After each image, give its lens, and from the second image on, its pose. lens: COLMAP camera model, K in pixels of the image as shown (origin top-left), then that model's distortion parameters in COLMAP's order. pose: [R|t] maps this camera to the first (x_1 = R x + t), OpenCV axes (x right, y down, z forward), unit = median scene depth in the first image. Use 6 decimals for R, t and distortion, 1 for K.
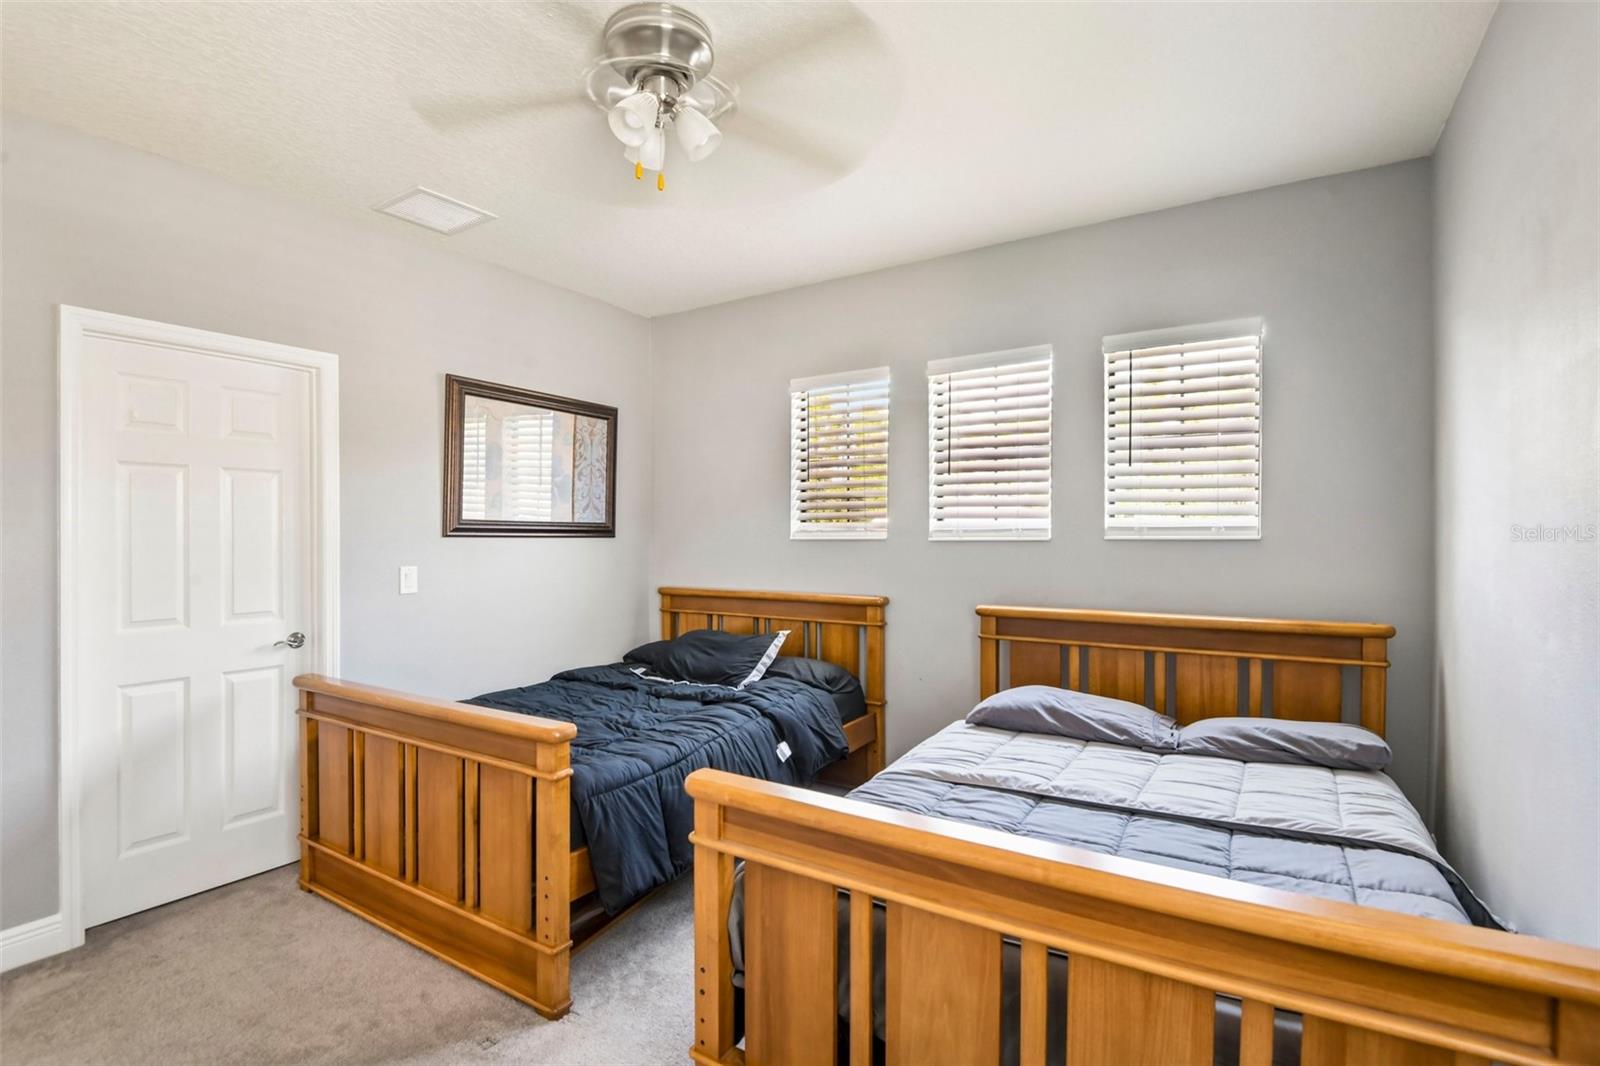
lens RADIAL K [[744.1, 0, 793.2], [0, 744.1, 526.6], [0, 0, 1]] dist [-0.020723, -0.011743]
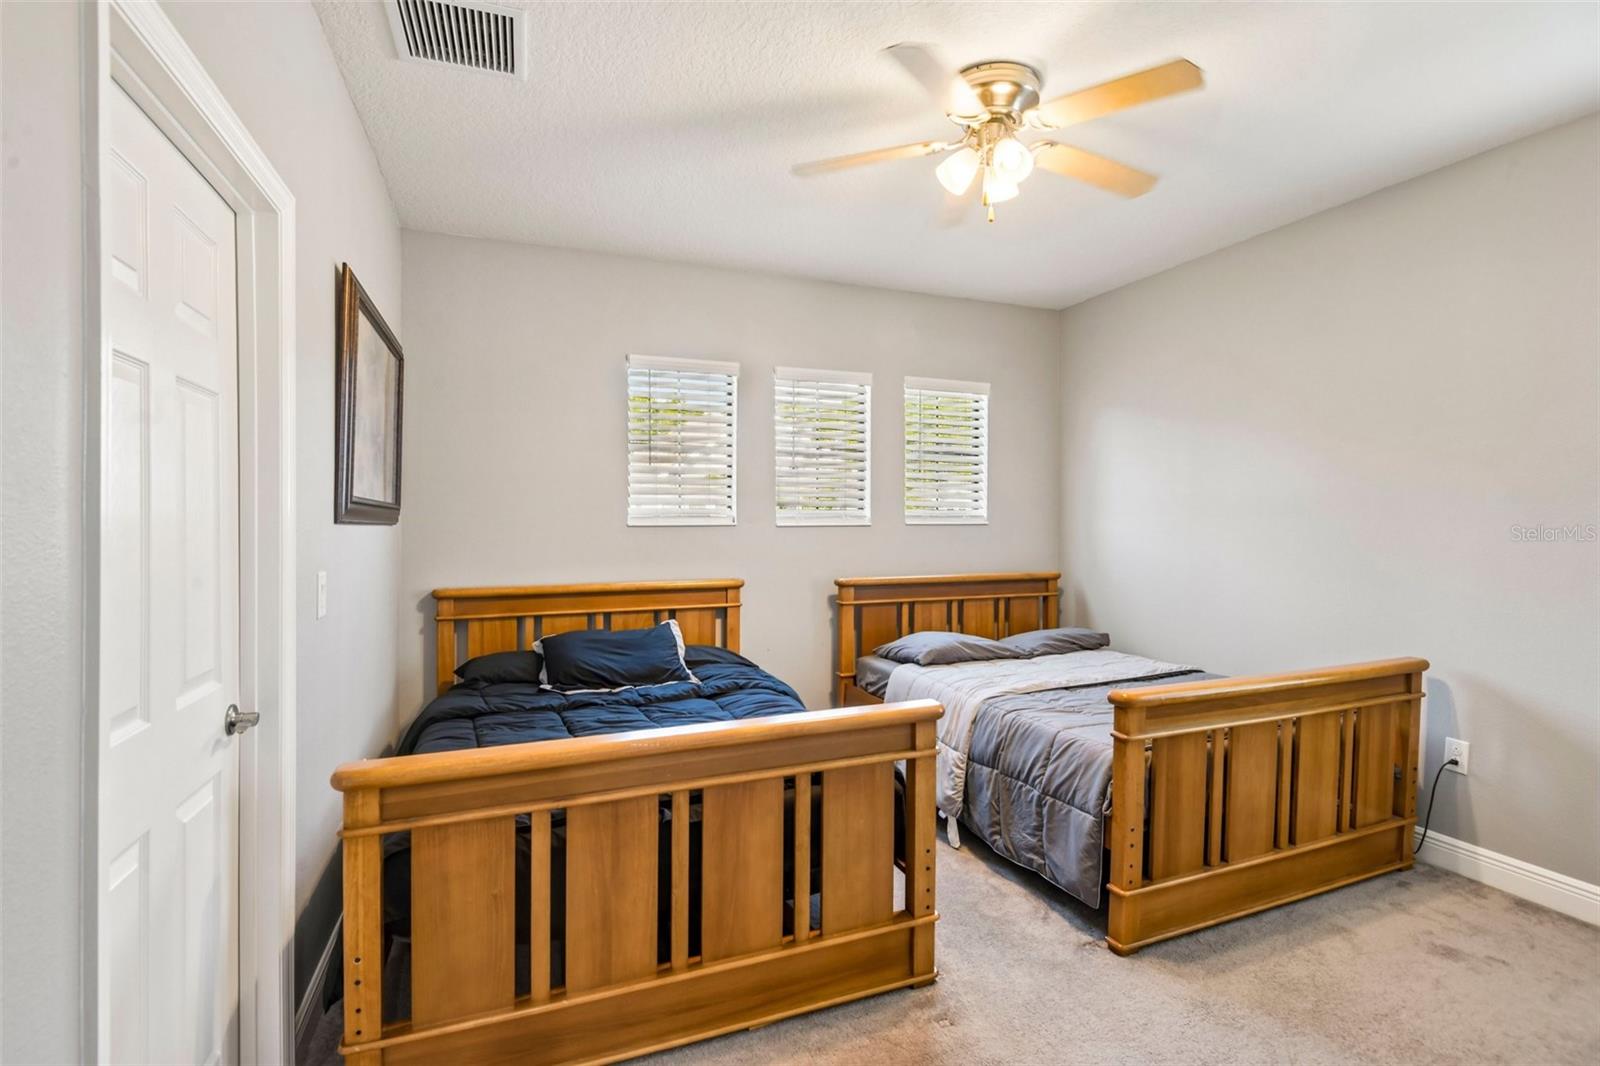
lens RADIAL K [[744.1, 0, 799.4], [0, 744.1, 538.0], [0, 0, 1]] dist [-0.020723, -0.011743]
pose [[0.595859, -0.017681, 0.802894, -0.873212], [-0.005336, 0.999648, 0.025973, 0.008596], [-0.803071, -0.019761, 0.595555, 0.369524]]
